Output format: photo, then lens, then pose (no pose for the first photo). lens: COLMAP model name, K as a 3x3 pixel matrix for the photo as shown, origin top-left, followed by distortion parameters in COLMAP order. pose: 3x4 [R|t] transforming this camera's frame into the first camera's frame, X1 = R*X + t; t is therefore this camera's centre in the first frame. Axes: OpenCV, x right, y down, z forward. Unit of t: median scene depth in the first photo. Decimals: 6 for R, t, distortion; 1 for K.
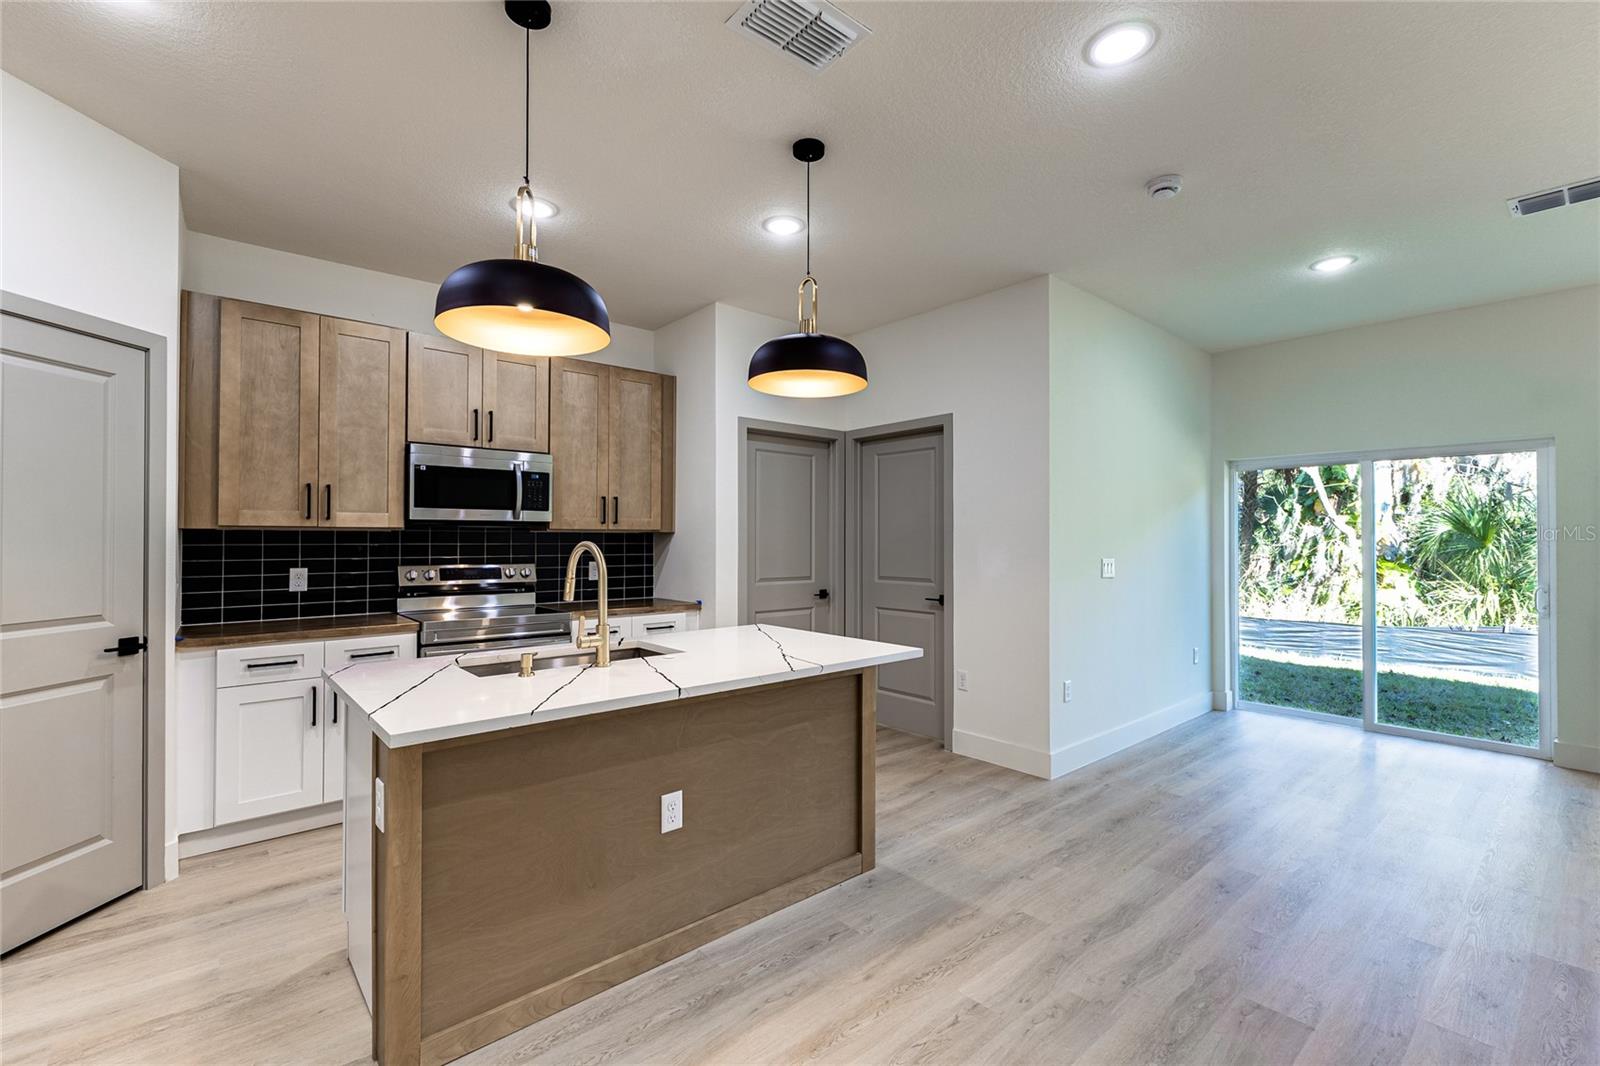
lens RADIAL K [[697.3, 0, 800.0], [0, 697.3, 533.0], [0, 0, 1]] dist [0.006948, -0.005330]
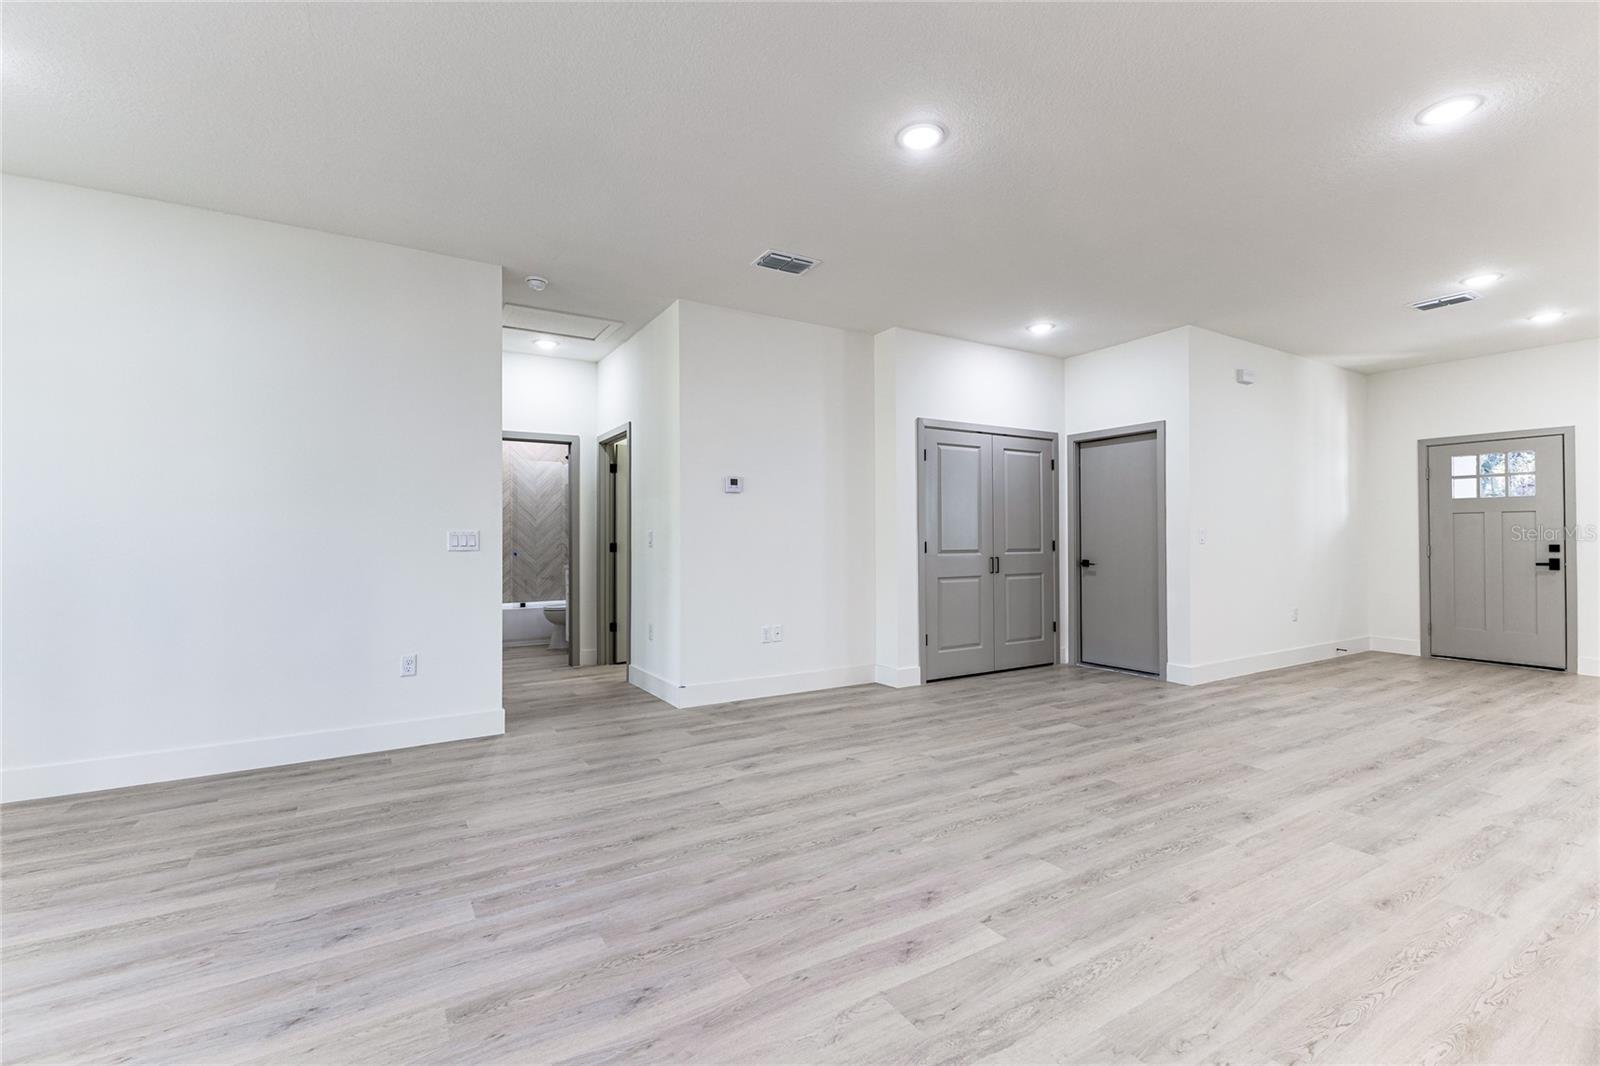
lens RADIAL K [[697.3, 0, 800.0], [0, 697.3, 533.0], [0, 0, 1]] dist [0.006948, -0.005330]
pose [[-0.986372, 0.002555, 0.164511, 0.361986], [-0.000376, 0.999842, -0.017779, 0.060135], [-0.164531, -0.017599, -0.986215, 1.025729]]
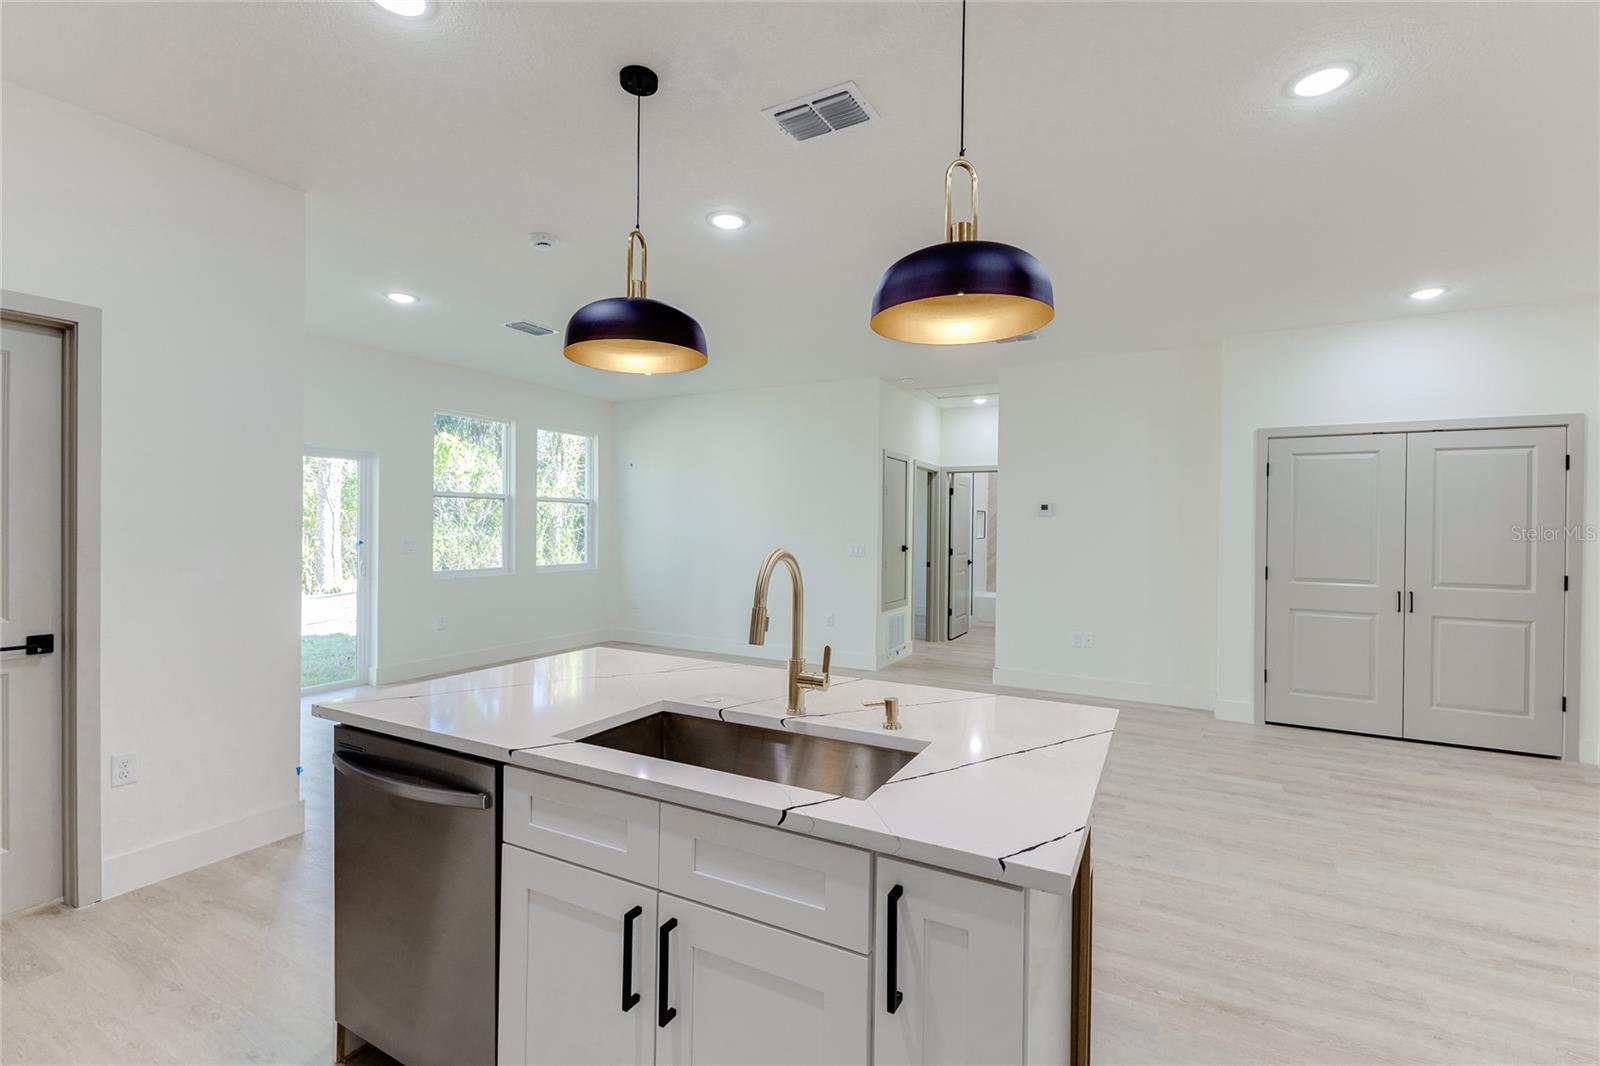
lens RADIAL K [[703.2, 0, 800.0], [0, 703.2, 533.0], [0, 0, 1]] dist [0.005032, -0.000283]
pose [[-0.354486, -0.016085, 0.934923, -0.638530], [-0.021008, 0.999737, 0.009234, -0.008251], [-0.934825, -0.016367, -0.354730, 0.817690]]
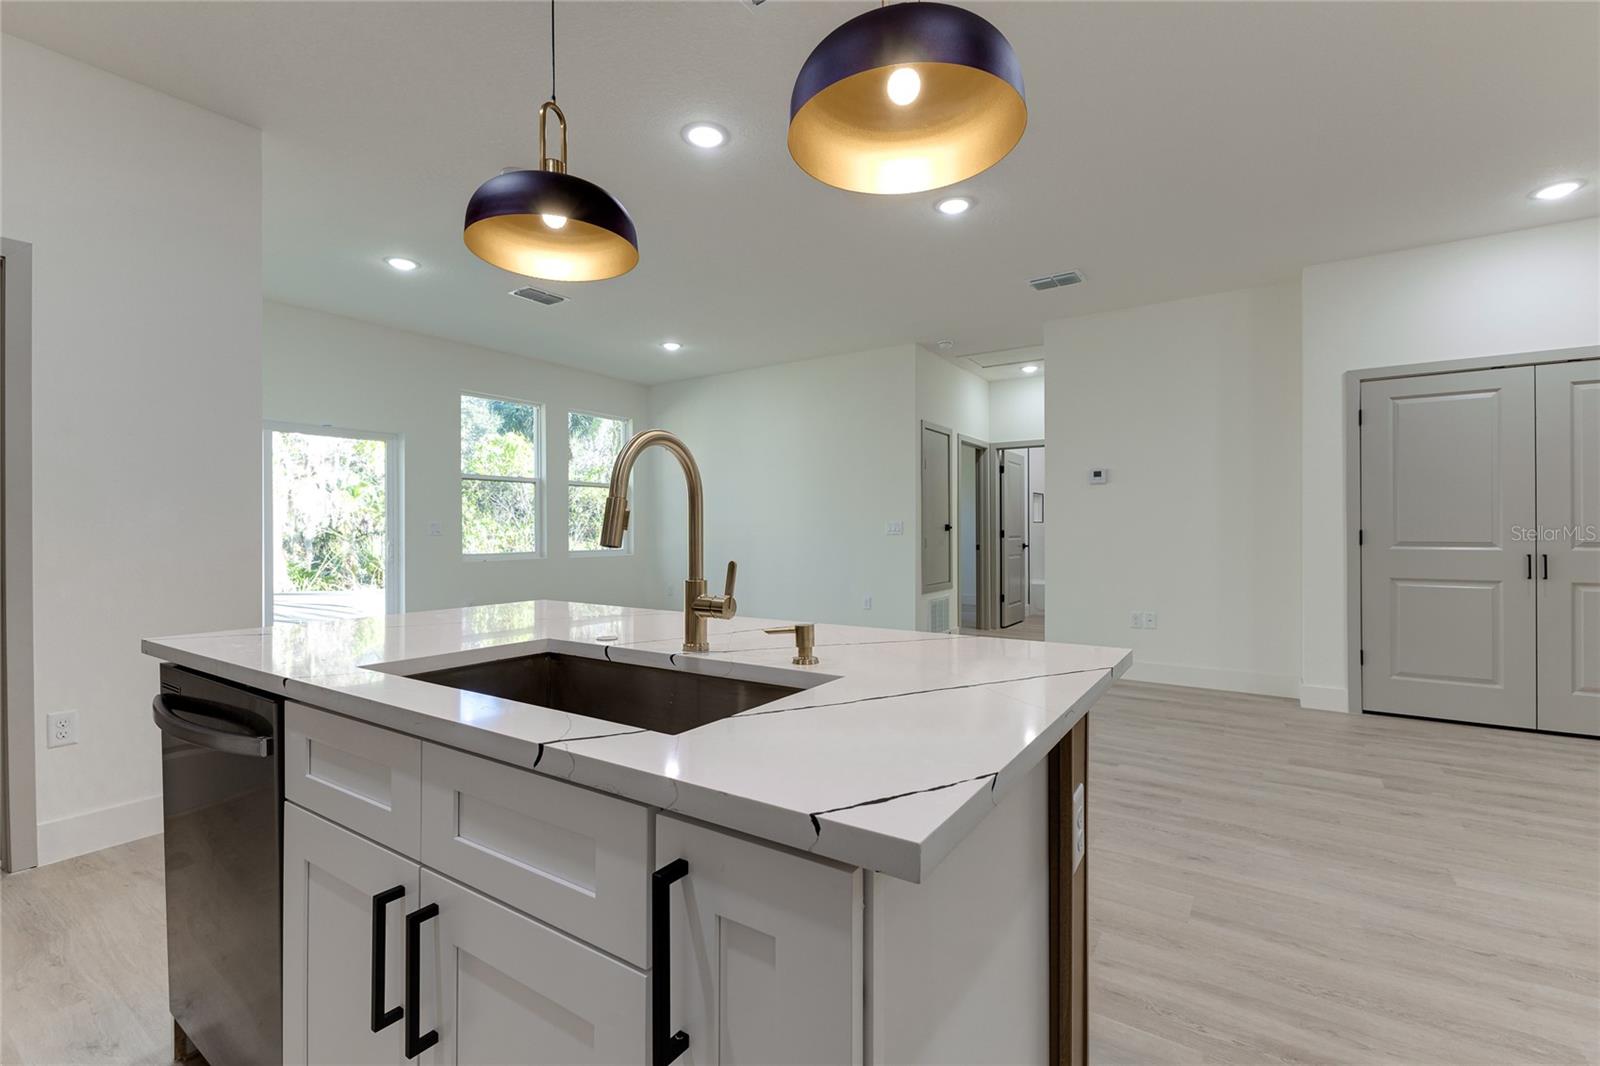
lens RADIAL K [[697.3, 0, 800.0], [0, 697.3, 533.0], [0, 0, 1]] dist [0.006948, -0.005330]
pose [[-0.261261, -0.007260, 0.965241, -0.561677], [-0.005633, 0.999966, 0.005997, 0.055125], [-0.965252, -0.003870, -0.261293, 0.690687]]
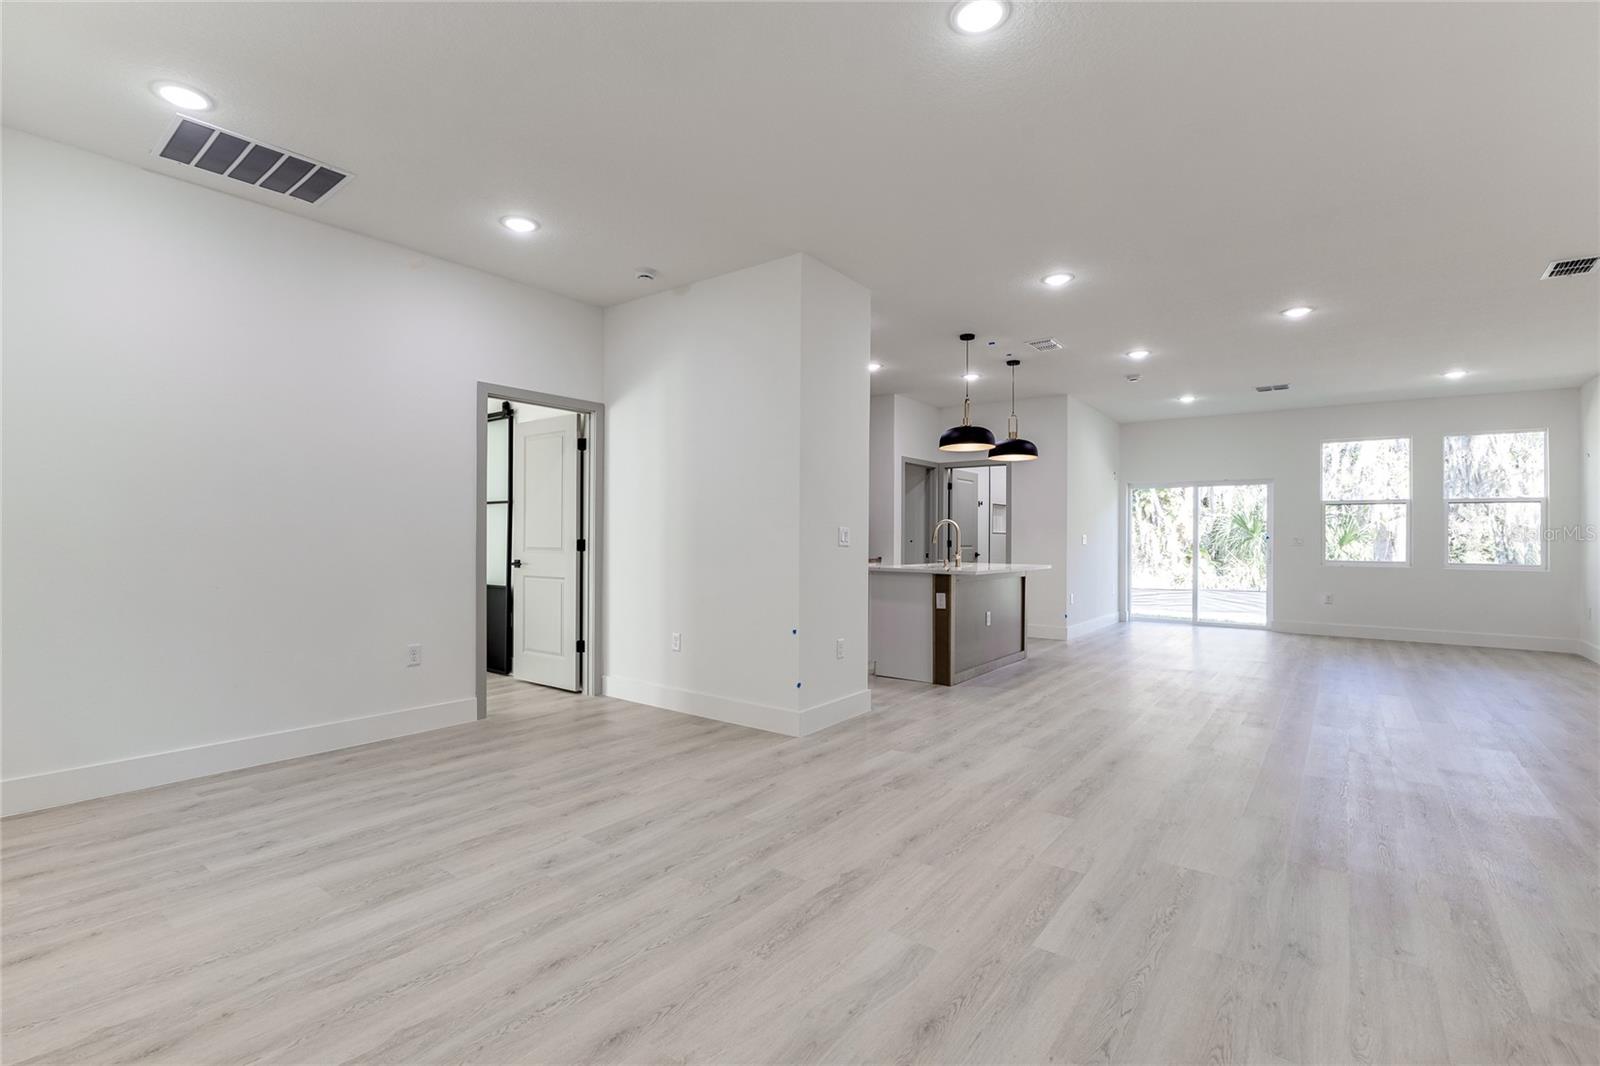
lens RADIAL K [[725.9, 0, 800.0], [0, 725.9, 533.0], [0, 0, 1]] dist [-0.013364, -0.001221]
pose [[0.978185, 0.007412, 0.207604, -0.924895], [-0.007852, 0.999968, 0.001296, 0.042095], [-0.207588, -0.002898, 0.978212, -1.000003]]
